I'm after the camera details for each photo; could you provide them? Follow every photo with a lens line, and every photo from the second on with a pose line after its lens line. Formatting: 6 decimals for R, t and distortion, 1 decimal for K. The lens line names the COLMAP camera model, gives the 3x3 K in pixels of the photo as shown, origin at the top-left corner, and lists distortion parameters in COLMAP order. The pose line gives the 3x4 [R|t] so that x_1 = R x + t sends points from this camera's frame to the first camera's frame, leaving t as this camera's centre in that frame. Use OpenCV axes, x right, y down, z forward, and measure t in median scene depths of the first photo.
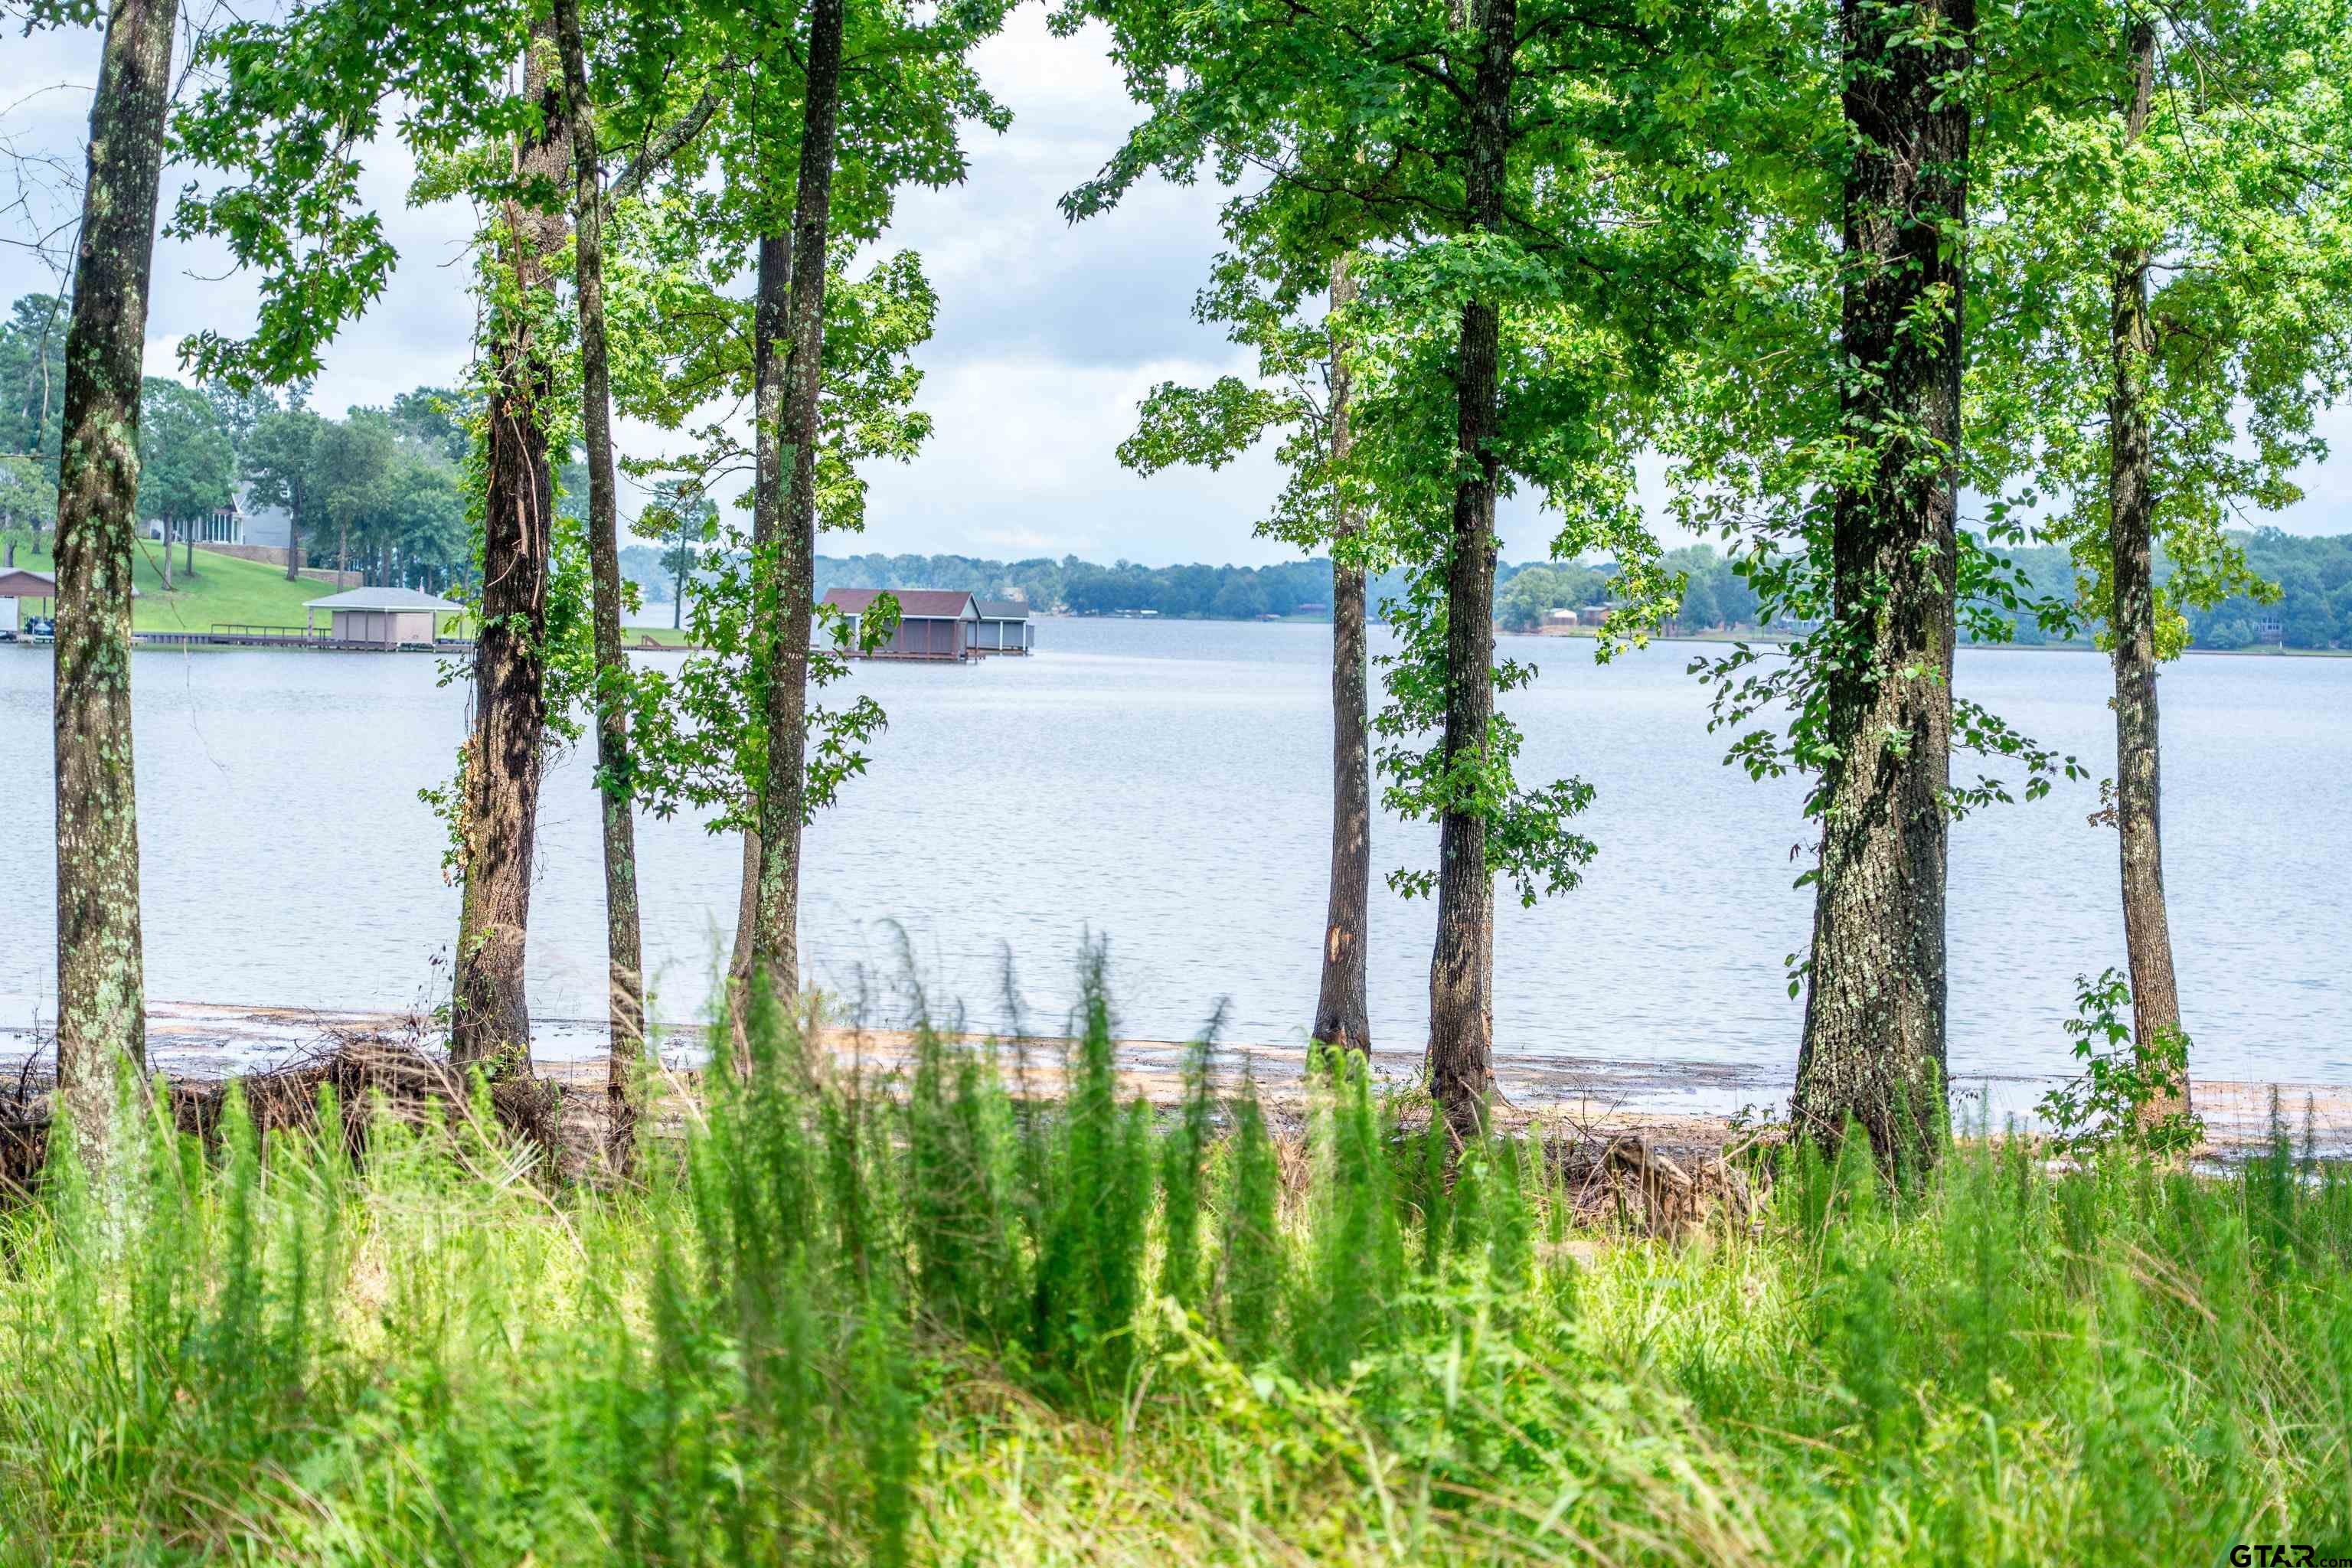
lens RADIAL K [[5440.8, 0, 1180.4], [0, 5440.8, 887.5], [0, 0, 1]] dist [0.033753, 0.336523]
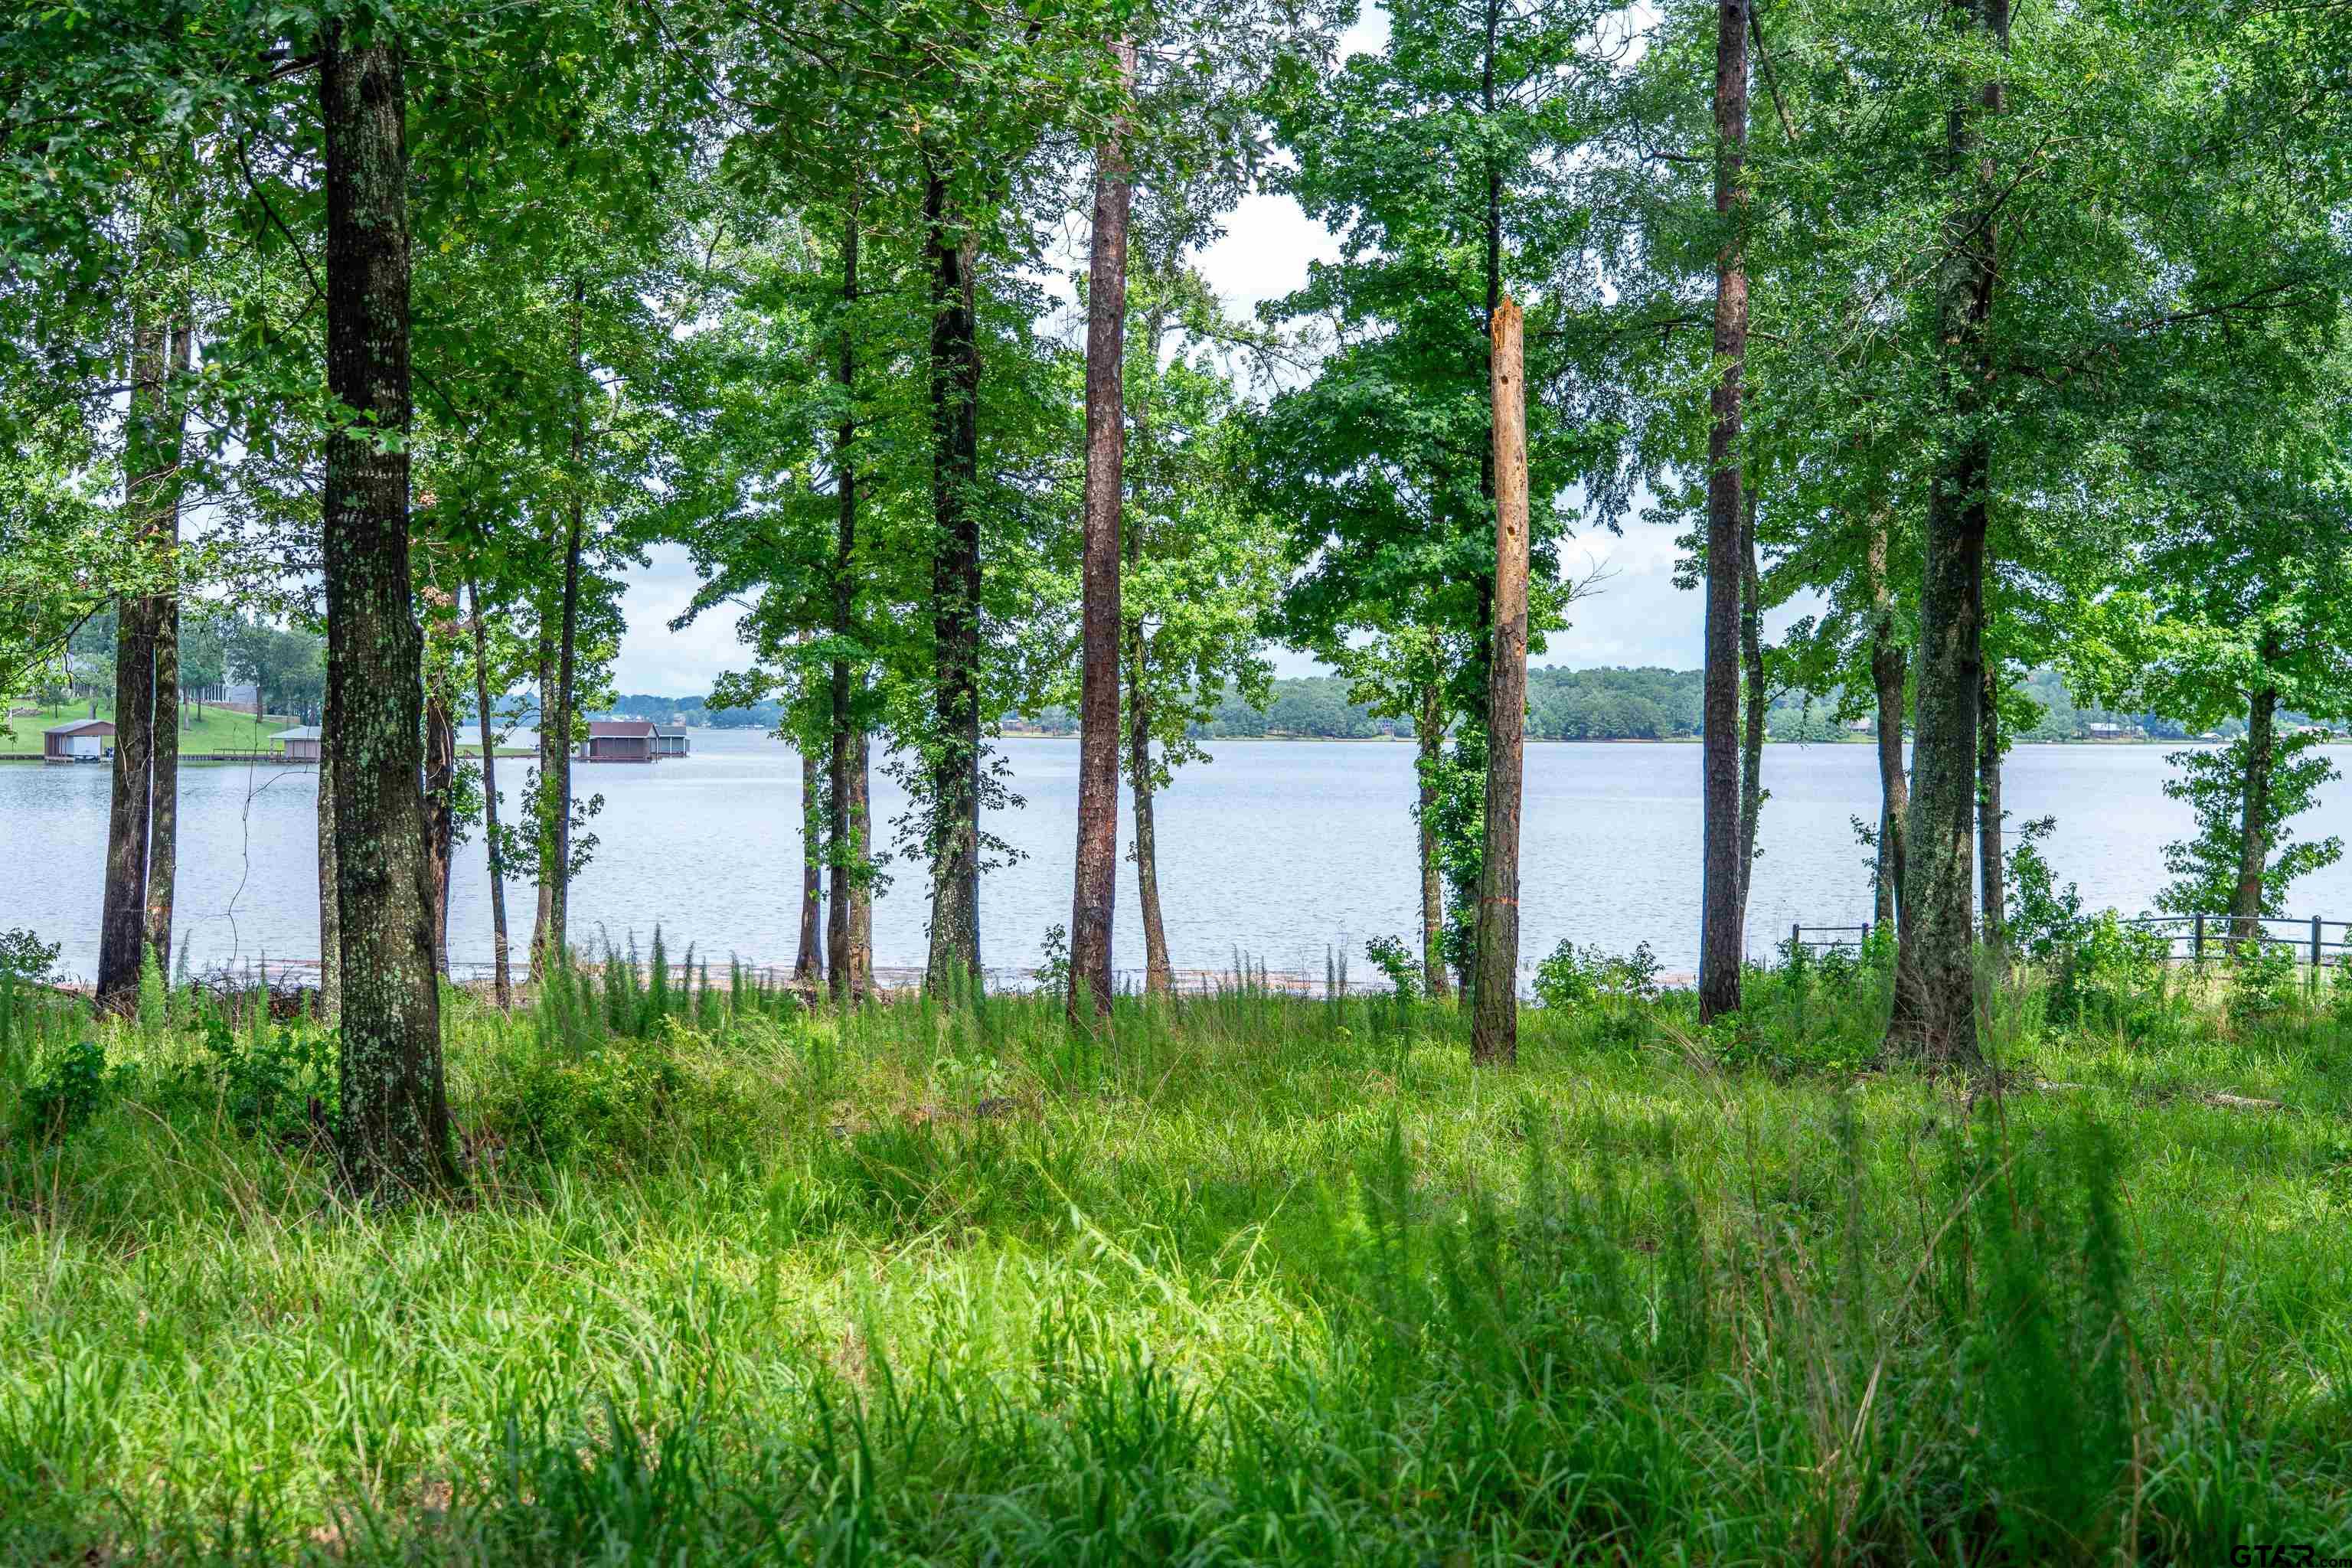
lens RADIAL K [[3221.3, 0, 1188.3], [0, 3221.3, 824.8], [0, 0, 1]] dist [0.074856, -0.067441]
pose [[0.992130, -0.020416, 0.123537, 0.028403], [0.022425, 0.999638, -0.014894, -0.007175], [-0.123188, 0.017547, 0.992228, -0.464928]]
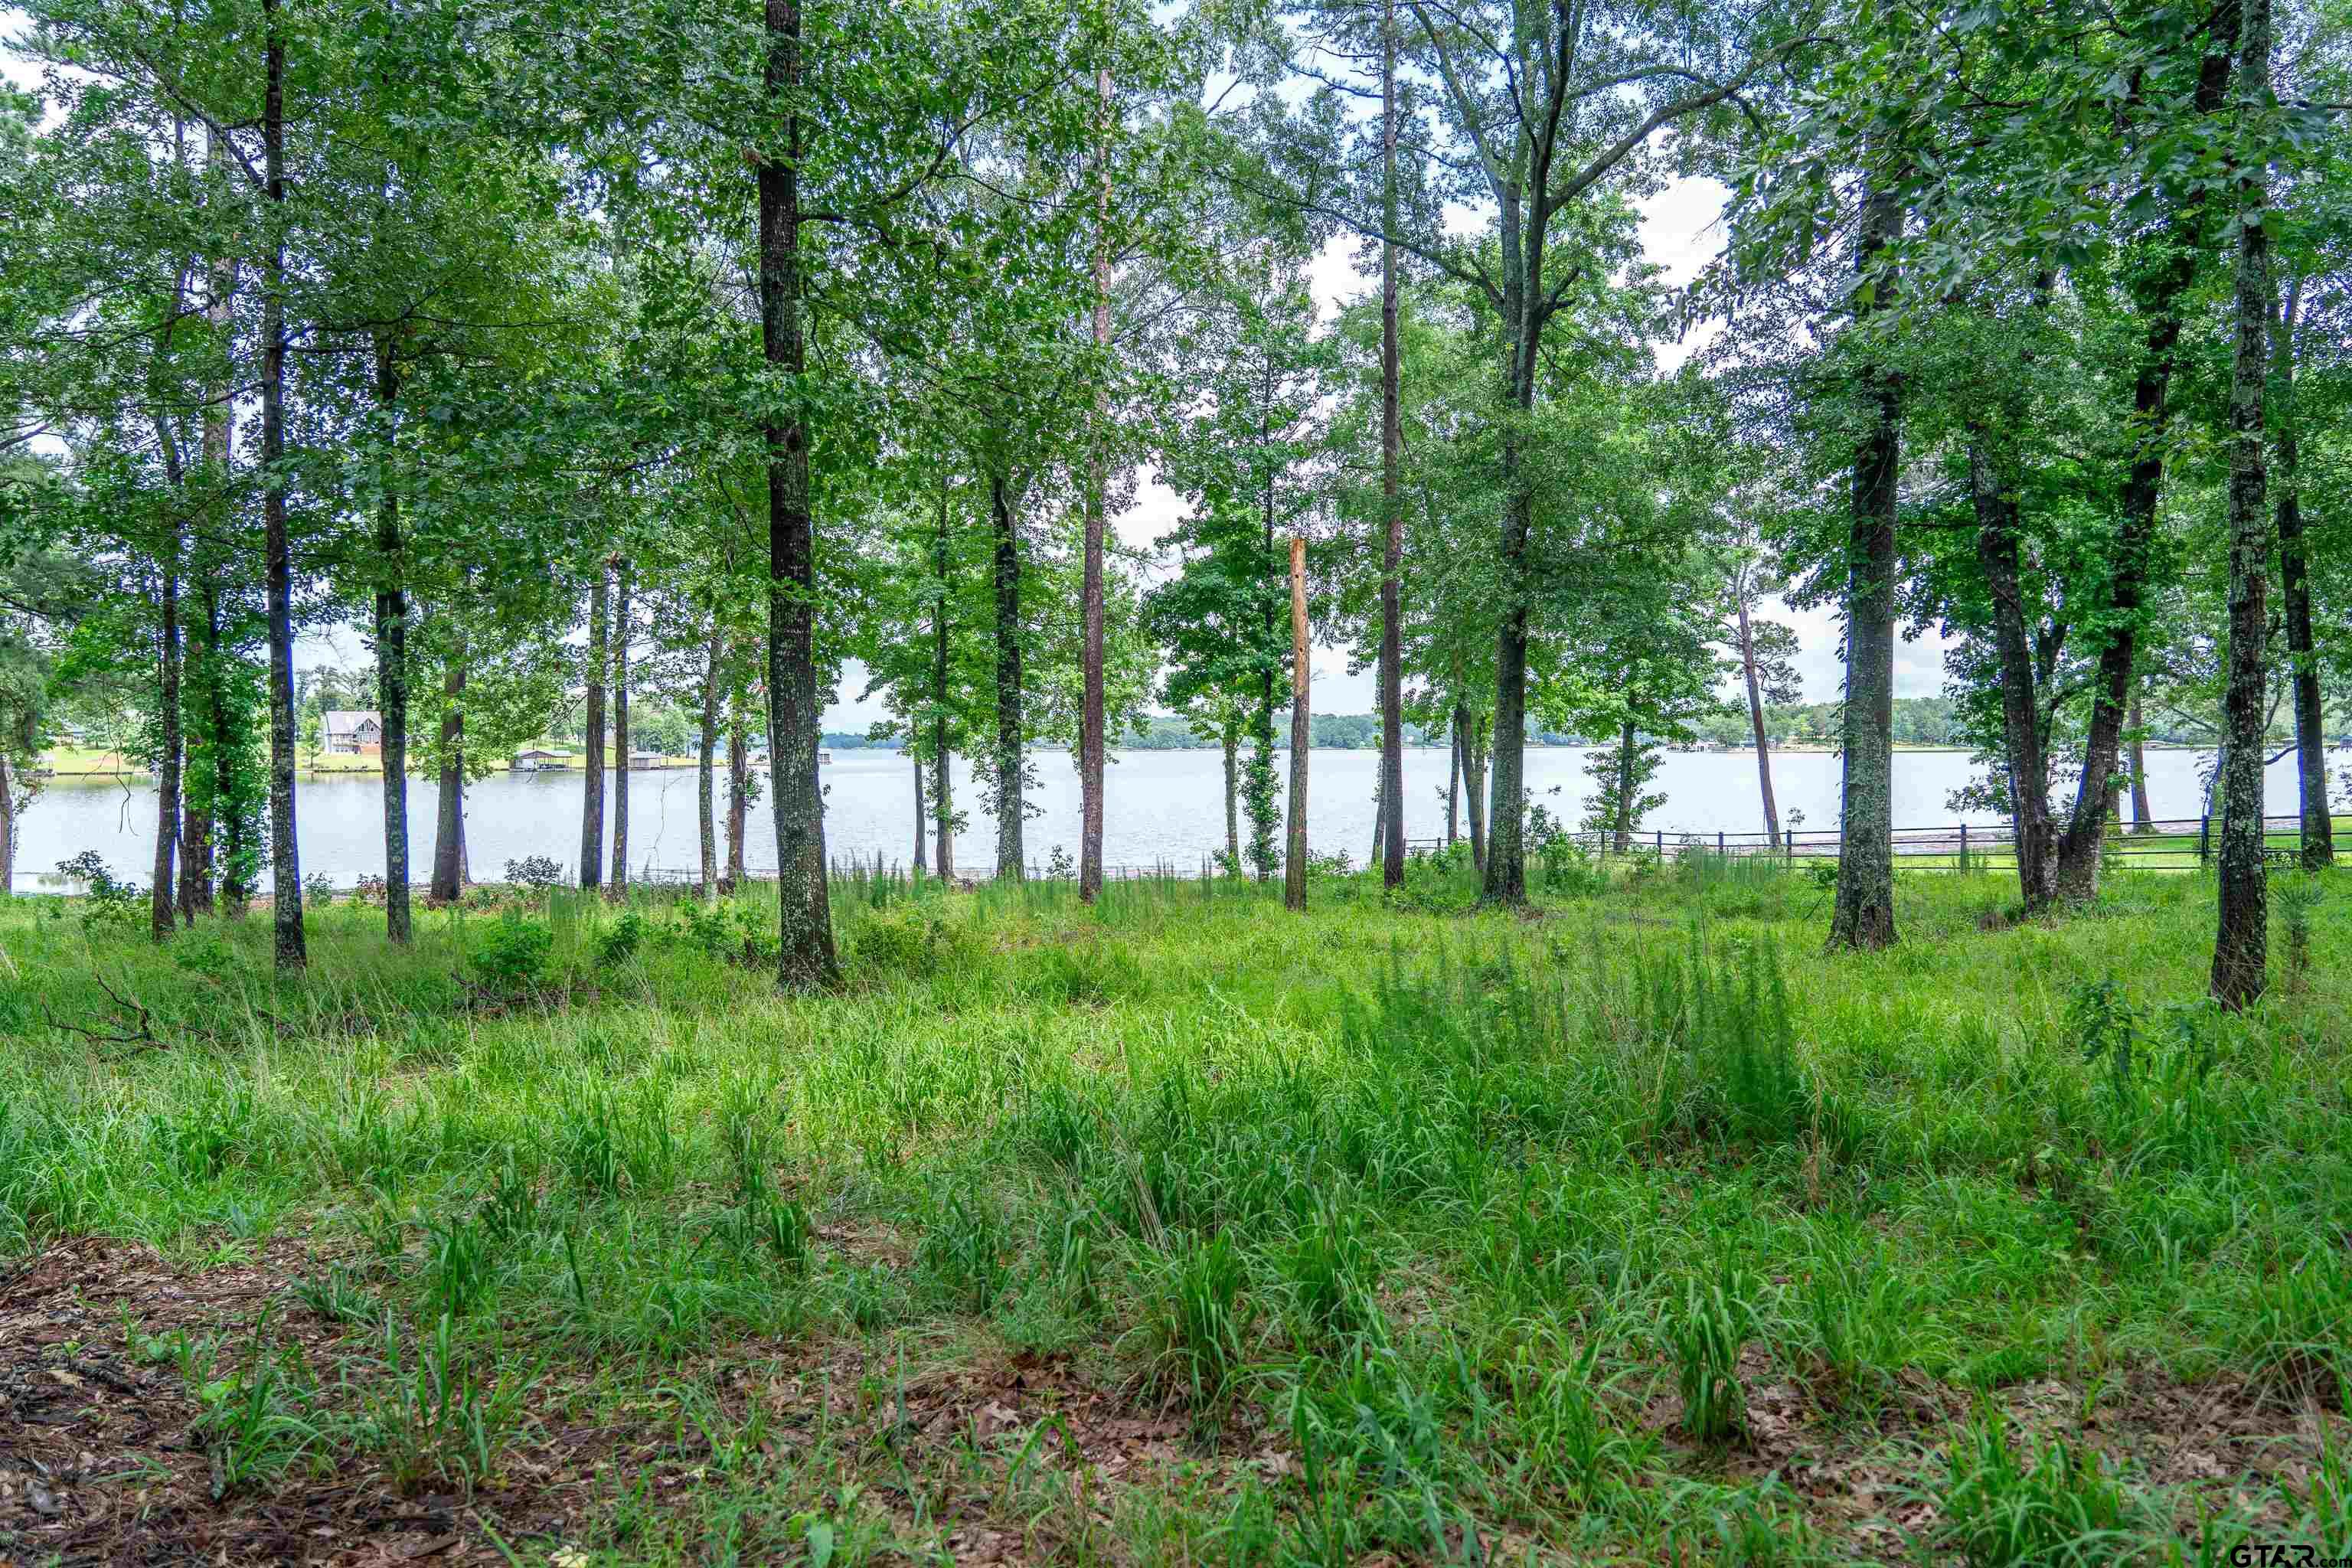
lens RADIAL K [[1596.9, 0, 1181.2], [0, 1596.9, 800.0], [0, 0, 1]] dist [-0.018993, 0.006513]
pose [[0.981345, -0.036818, 0.188695, -0.007740], [0.039091, 0.999201, -0.008338, -0.009614], [-0.188237, 0.015559, 0.982000, -0.466280]]
